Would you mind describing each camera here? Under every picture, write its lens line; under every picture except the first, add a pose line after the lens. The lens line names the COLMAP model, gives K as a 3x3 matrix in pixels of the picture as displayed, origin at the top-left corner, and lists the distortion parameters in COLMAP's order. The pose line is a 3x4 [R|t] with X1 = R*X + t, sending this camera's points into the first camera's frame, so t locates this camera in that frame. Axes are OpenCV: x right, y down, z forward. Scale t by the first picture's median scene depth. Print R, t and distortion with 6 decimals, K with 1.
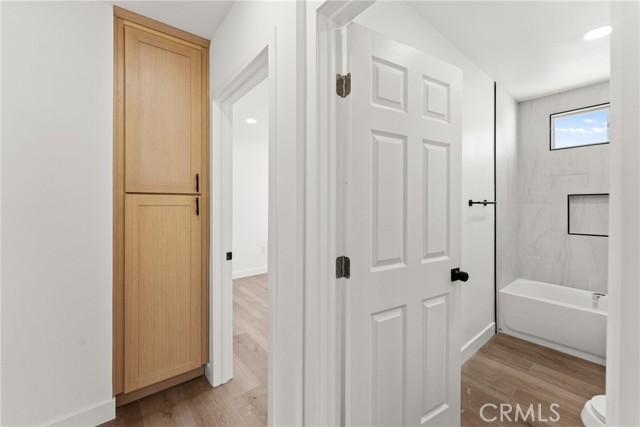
lens RADIAL K [[256.9, 0, 319.9], [0, 256.9, 205.7], [0, 0, 1]] dist [-0.001680, 0.000112]
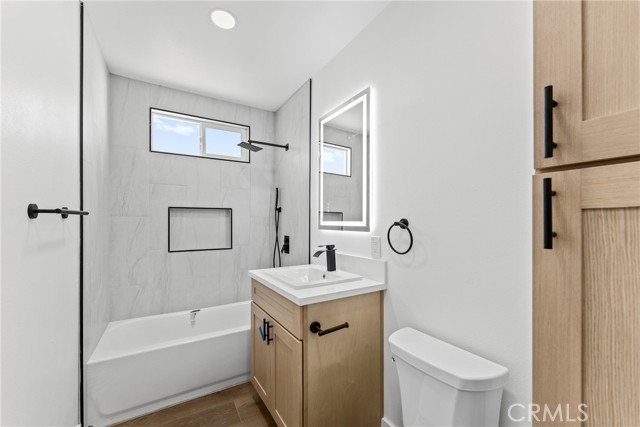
lens RADIAL K [[257.1, 0, 319.0], [0, 257.1, 220.8], [0, 0, 1]] dist [-0.001854, -0.000017]
pose [[0.153581, 0.001125, 0.988135, 0.182389], [-0.000927, 0.999999, -0.000994, 0.004238], [-0.988136, -0.000763, 0.153582, 0.355423]]
